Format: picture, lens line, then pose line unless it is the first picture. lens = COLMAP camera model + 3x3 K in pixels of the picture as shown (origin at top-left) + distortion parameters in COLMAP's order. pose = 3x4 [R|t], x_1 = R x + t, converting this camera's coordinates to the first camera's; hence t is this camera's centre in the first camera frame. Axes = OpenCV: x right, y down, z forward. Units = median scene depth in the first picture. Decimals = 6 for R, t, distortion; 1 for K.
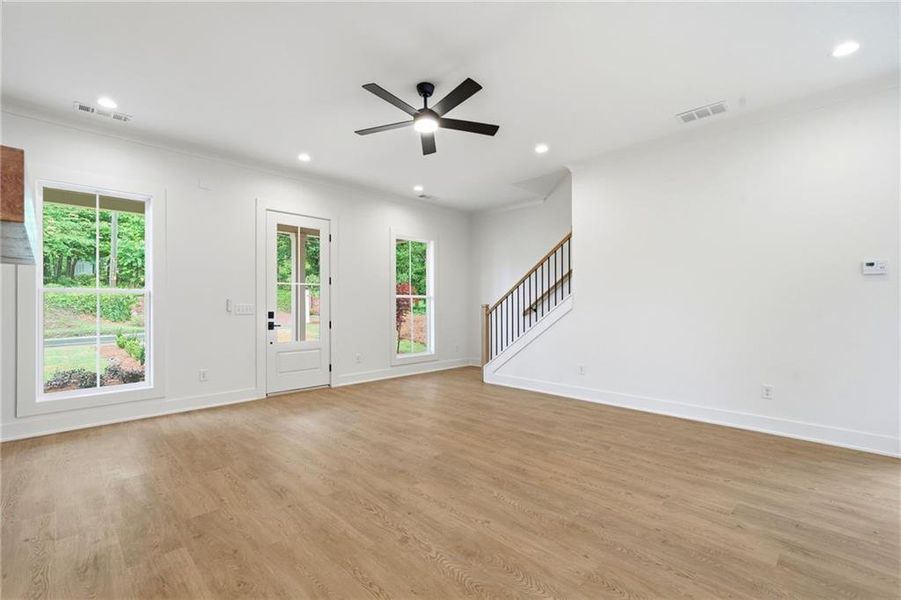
lens RADIAL K [[398.7, 0, 445.7], [0, 398.7, 302.4], [0, 0, 1]] dist [0.005076, 0.000460]
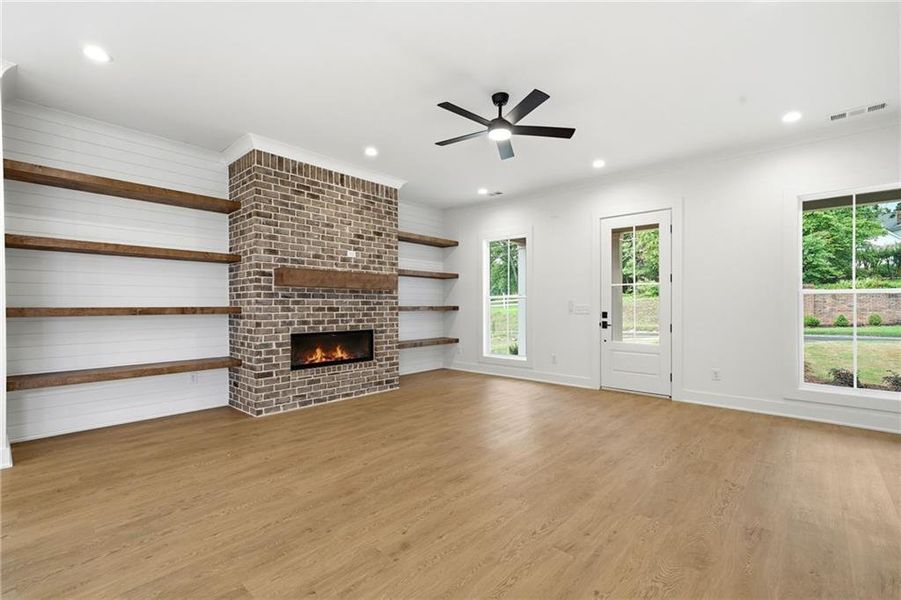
lens RADIAL K [[402.3, 0, 441.6], [0, 402.3, 308.2], [0, 0, 1]] dist [0.003864, 0.000008]
pose [[0.047352, 0.007769, -0.998848, 0.771323], [0.008092, 0.999934, 0.008161, 0.001226], [0.998845, -0.008469, 0.047286, 0.617858]]
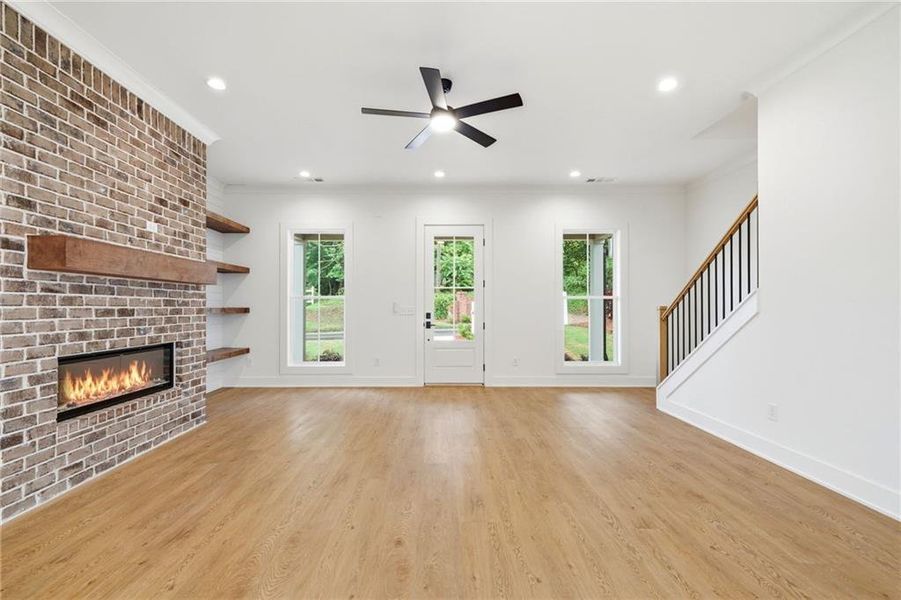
lens RADIAL K [[404.5, 0, 436.6], [0, 404.5, 304.1], [0, 0, 1]] dist [0.001297, 0.005904]
pose [[0.711008, -0.004277, -0.703171, 0.491637], [0.004584, 0.999988, -0.001447, 0.000009], [0.703169, -0.002194, 0.711019, 0.223876]]
